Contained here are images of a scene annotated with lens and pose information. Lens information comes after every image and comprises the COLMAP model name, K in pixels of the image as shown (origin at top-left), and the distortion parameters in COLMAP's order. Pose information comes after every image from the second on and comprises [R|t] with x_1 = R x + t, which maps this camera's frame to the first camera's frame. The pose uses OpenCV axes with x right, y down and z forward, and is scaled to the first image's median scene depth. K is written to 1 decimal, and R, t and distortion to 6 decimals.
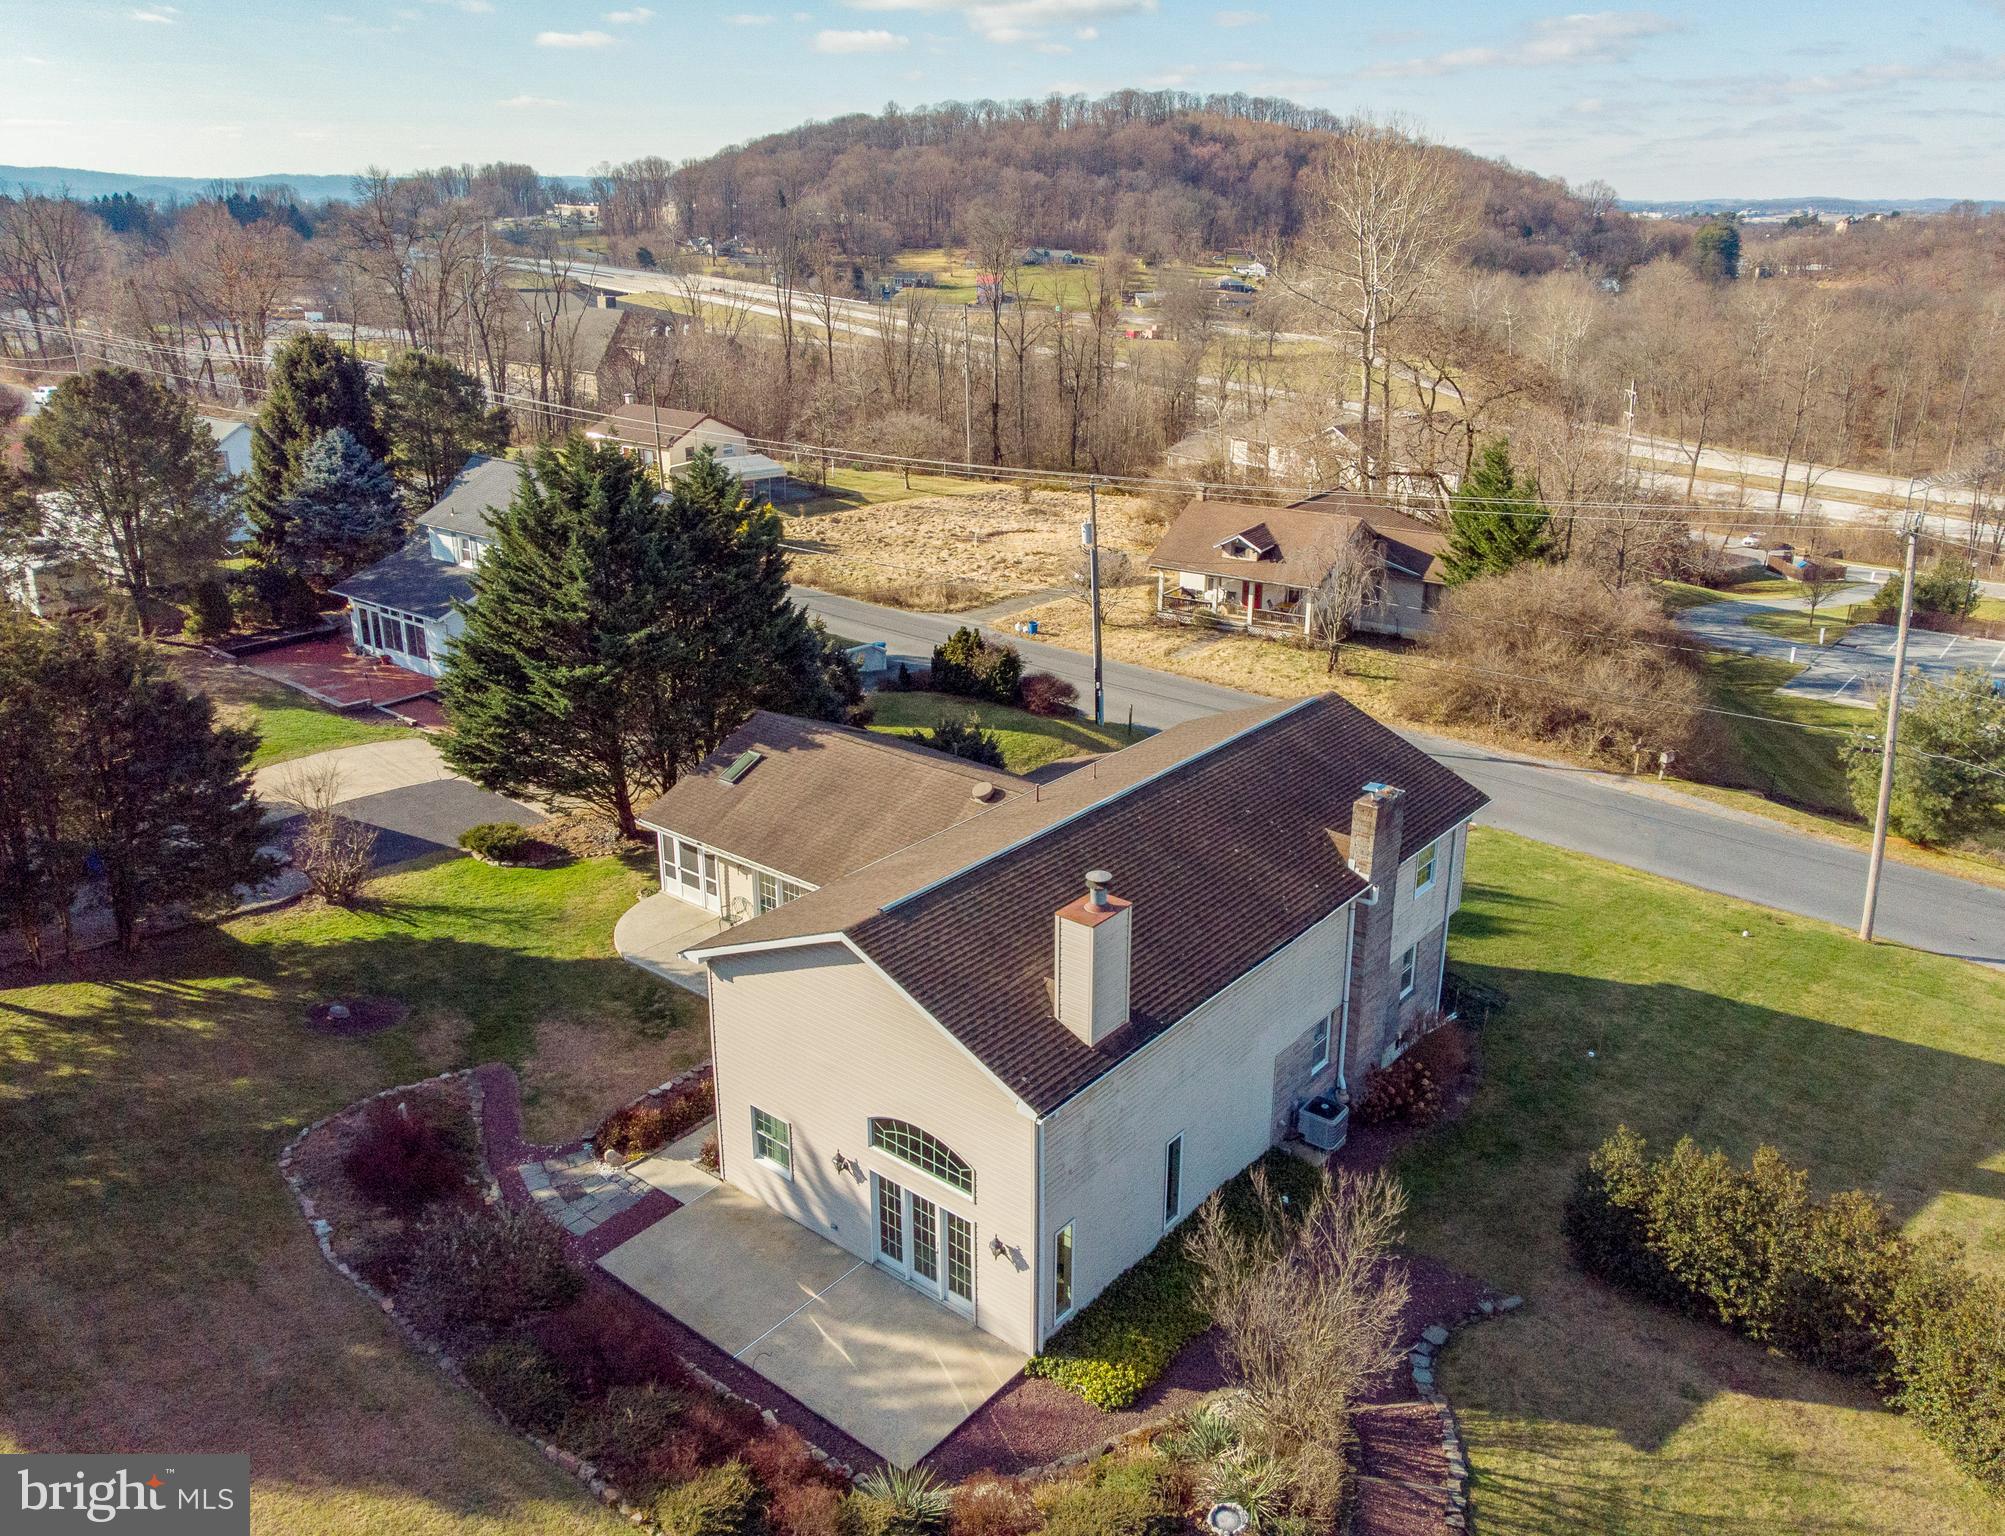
lens RADIAL K [[1511.1, 0, 1078.6], [0, 1511.1, 772.4], [0, 0, 1]] dist [0.049243, -0.134167]
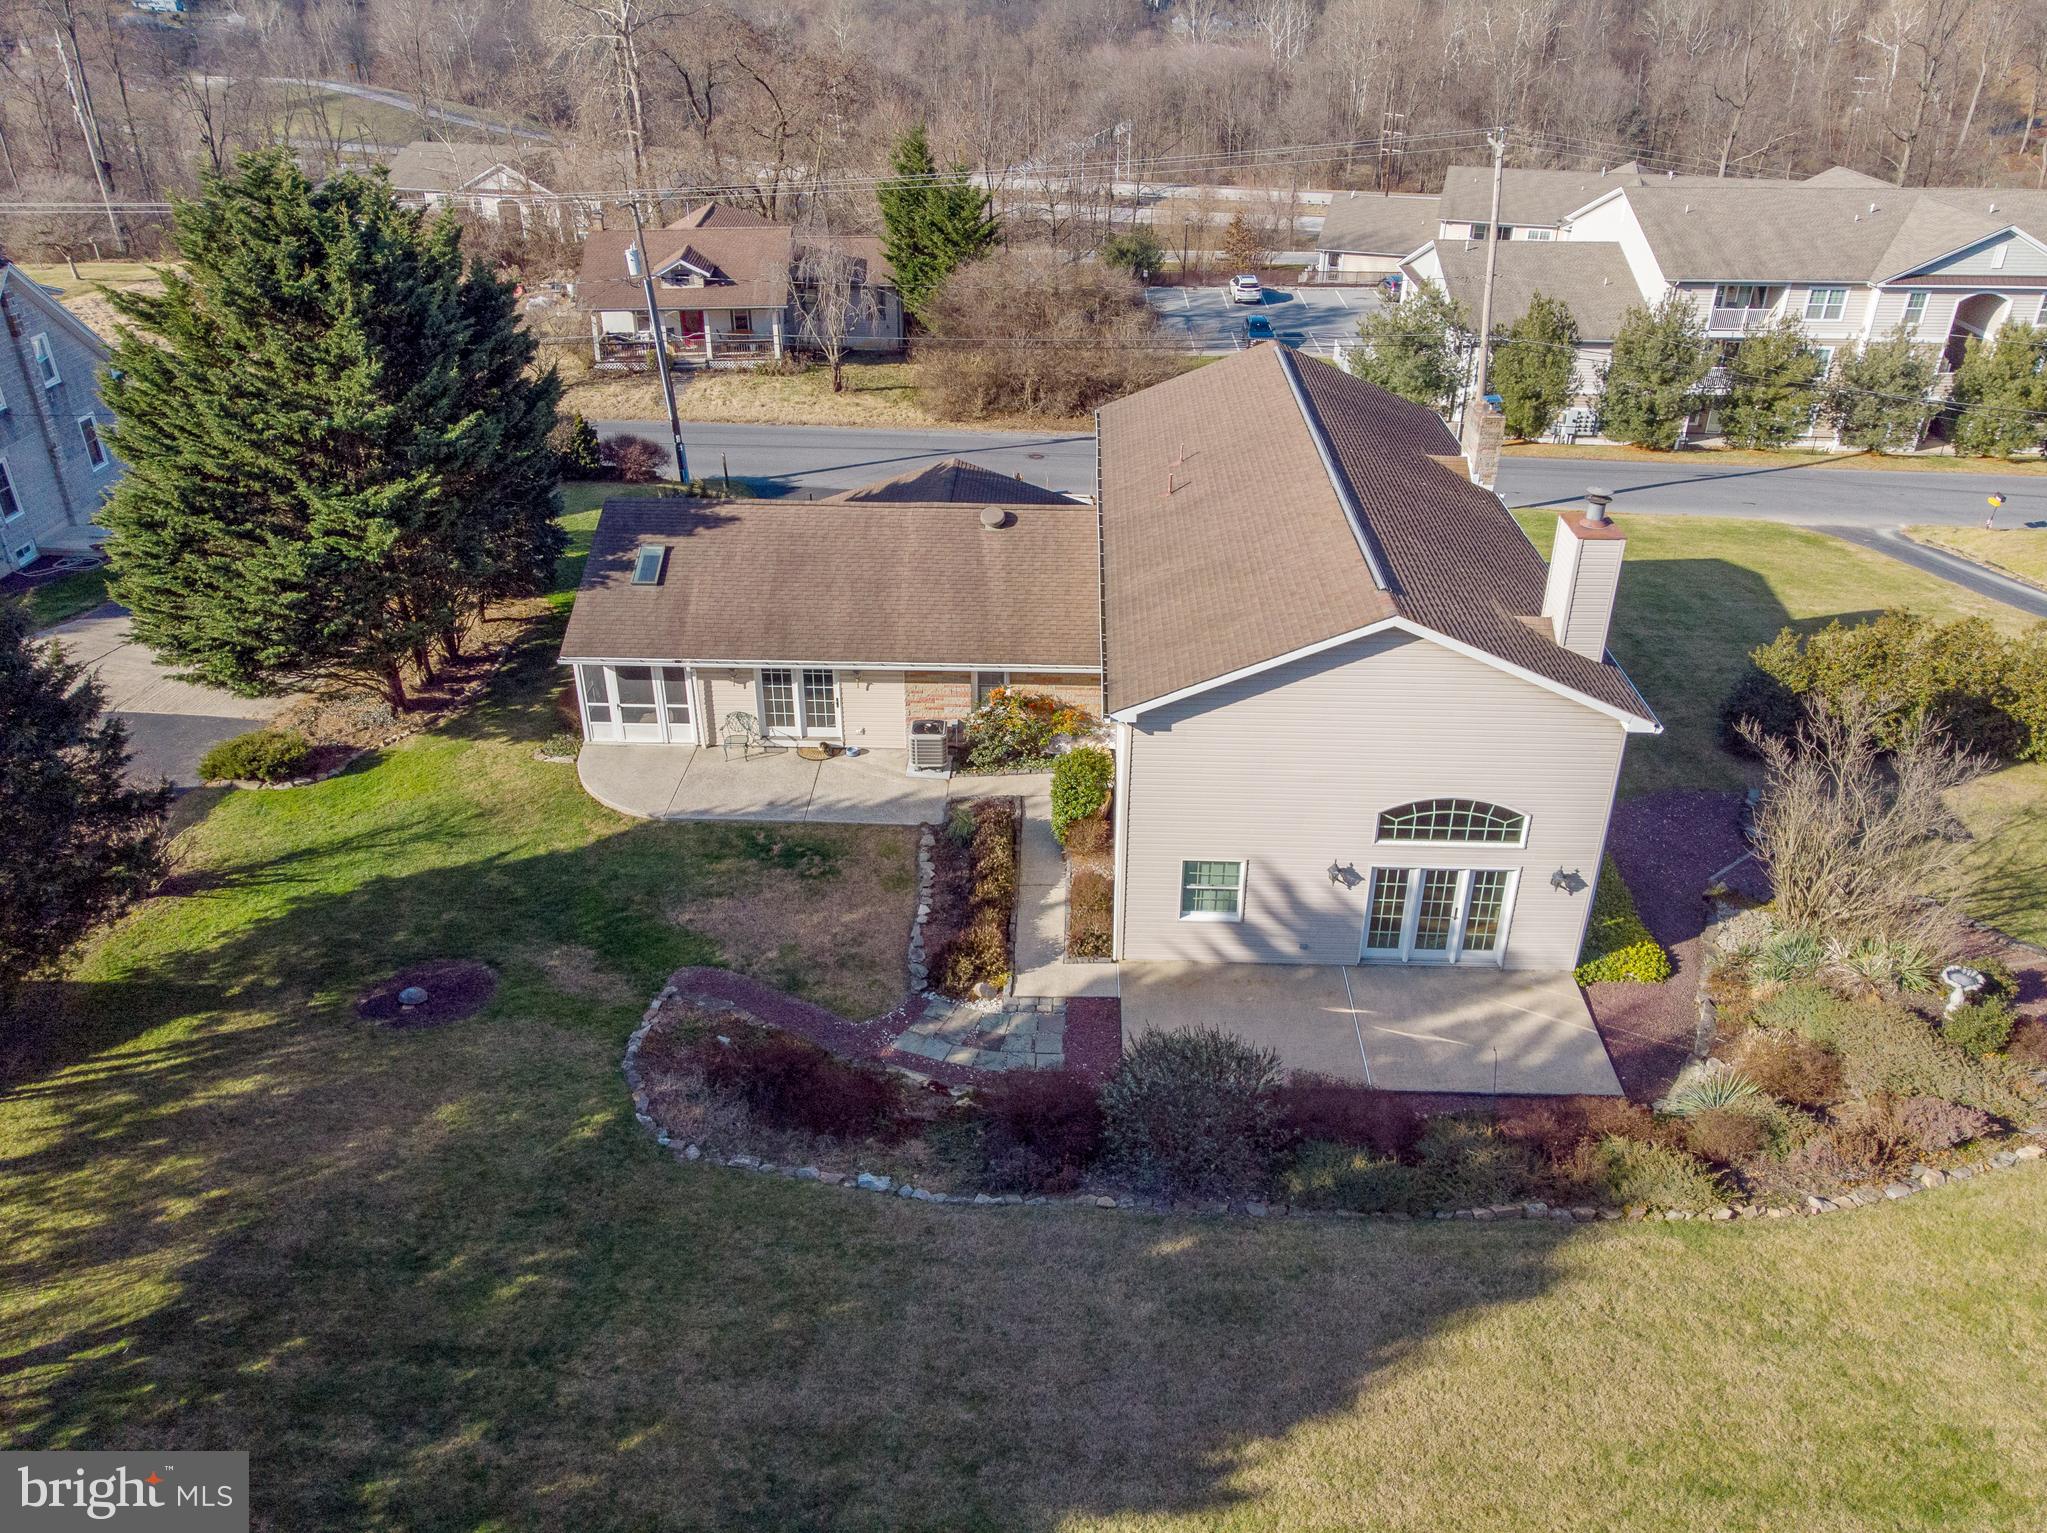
lens RADIAL K [[1491.5, 0, 1023.5], [0, 1491.5, 766.5], [0, 0, 1]] dist [-0.006174, -0.005024]
pose [[0.807892, -0.297405, 0.508784, -0.512378], [0.214422, 0.952492, 0.216293, -0.031415], [-0.548939, -0.065646, 0.833280, 0.229203]]
